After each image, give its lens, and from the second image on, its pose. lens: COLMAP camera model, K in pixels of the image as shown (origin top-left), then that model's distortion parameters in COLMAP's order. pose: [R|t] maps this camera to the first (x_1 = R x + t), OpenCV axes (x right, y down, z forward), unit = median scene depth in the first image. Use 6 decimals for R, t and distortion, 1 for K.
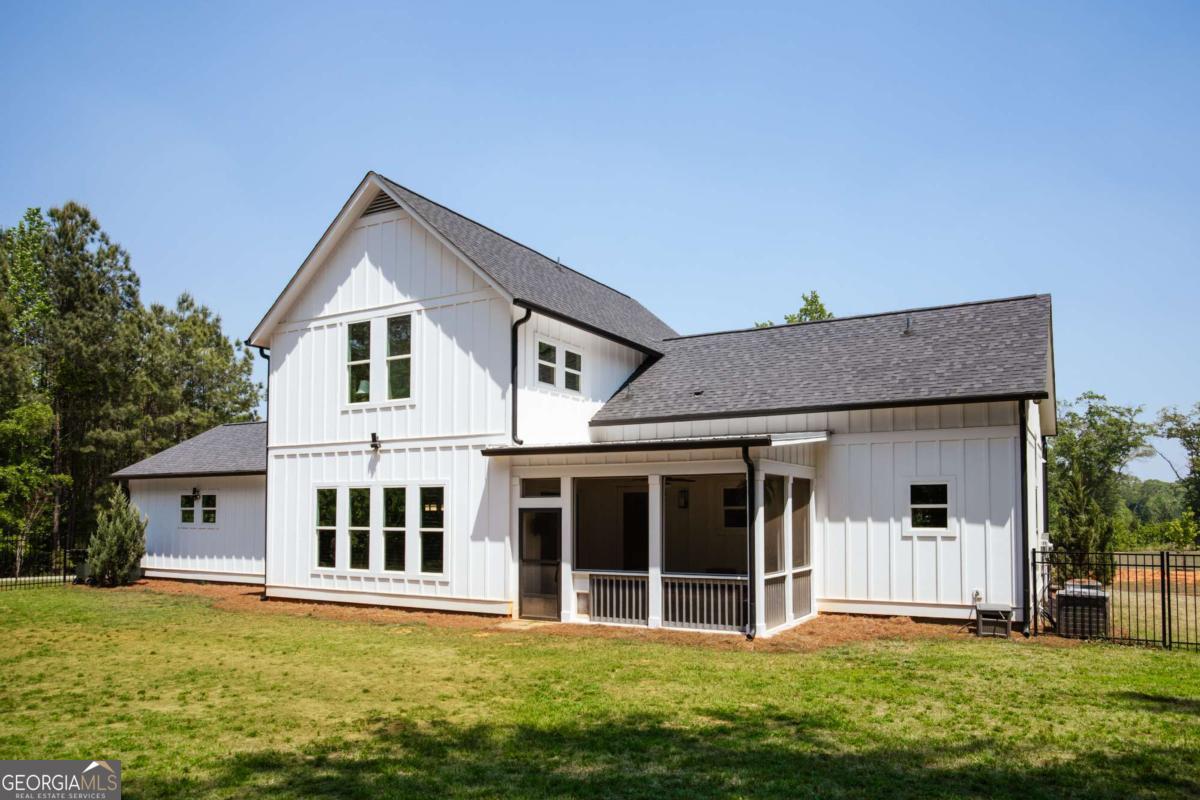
lens RADIAL K [[818.0, 0, 600.1], [0, 818.0, 480.9], [0, 0, 1]] dist [-0.020765, 0.006068]
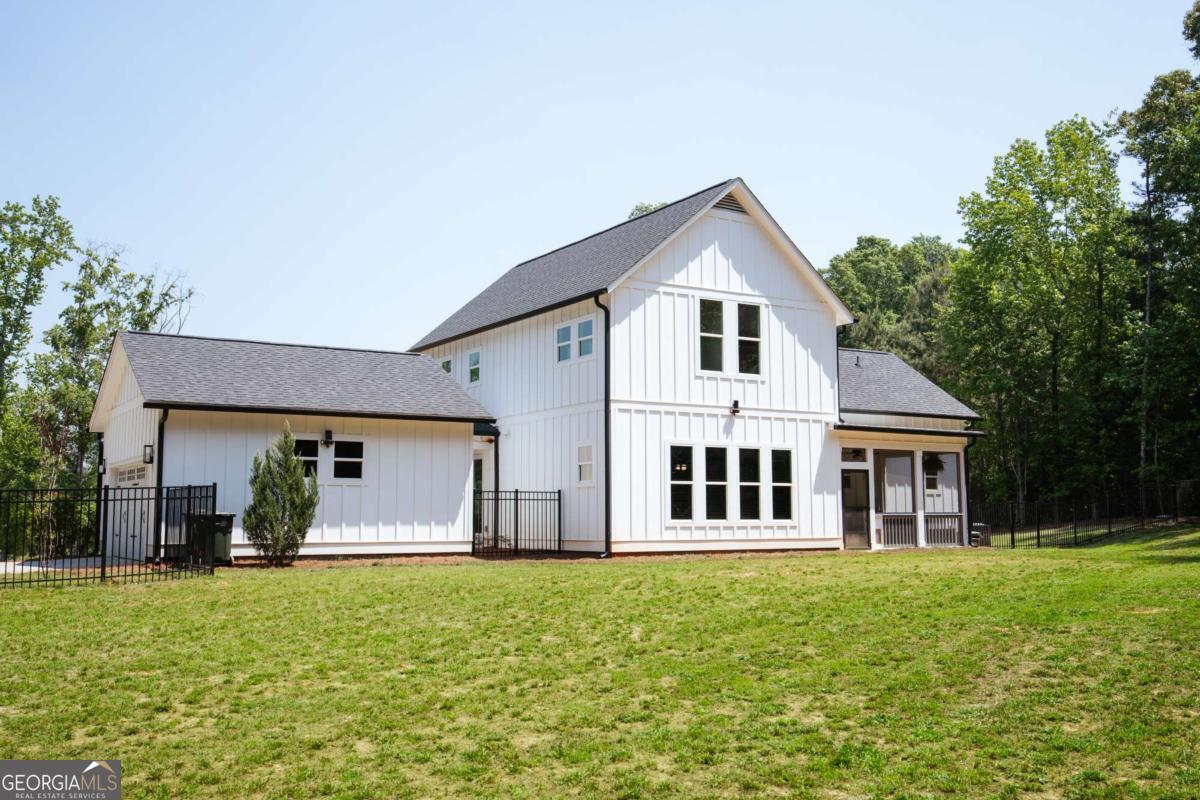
lens RADIAL K [[1145.7, 0, 599.0], [0, 1145.7, 376.3], [0, 0, 1]] dist [0.012723, 0.002163]
pose [[0.475018, 0.105437, 0.873636, -1.856617], [-0.032523, 0.994221, -0.102307, 0.082633], [-0.879375, 0.020184, 0.475702, 0.411482]]
